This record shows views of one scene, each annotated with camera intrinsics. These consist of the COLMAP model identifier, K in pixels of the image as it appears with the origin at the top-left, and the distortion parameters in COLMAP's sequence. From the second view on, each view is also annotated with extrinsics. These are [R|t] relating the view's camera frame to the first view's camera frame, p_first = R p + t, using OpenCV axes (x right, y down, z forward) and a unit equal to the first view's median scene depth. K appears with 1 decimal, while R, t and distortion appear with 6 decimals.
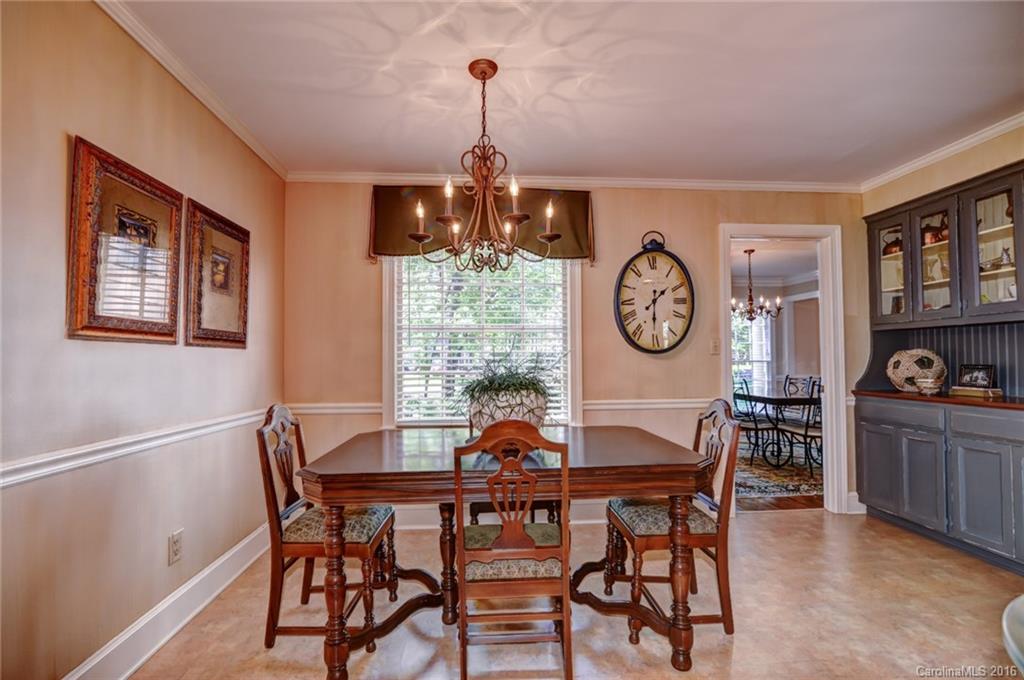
lens RADIAL K [[474.7, 0, 513.0], [0, 474.7, 341.4], [0, 0, 1]] dist [-0.002319, -0.000108]
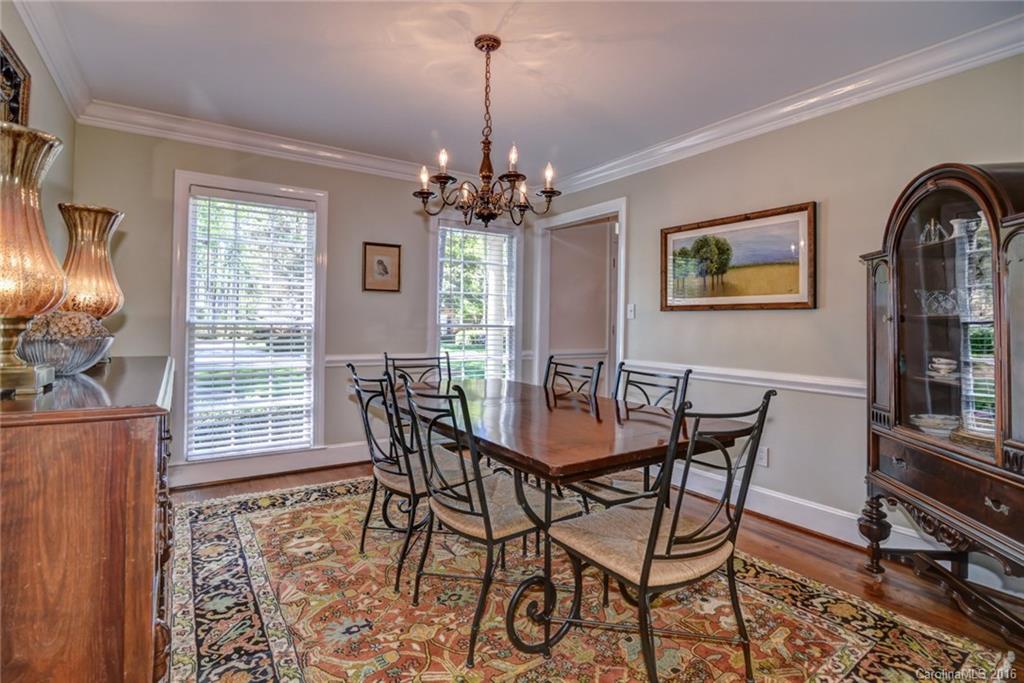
lens RADIAL K [[479.2, 0, 513.2], [0, 479.2, 338.1], [0, 0, 1]] dist [-0.020335, 0.001627]
pose [[0.867875, 0.001242, 0.496782, 0.327413], [-0.035447, 0.997603, 0.059432, 0.027896], [-0.495517, -0.069189, 0.865838, 0.643943]]
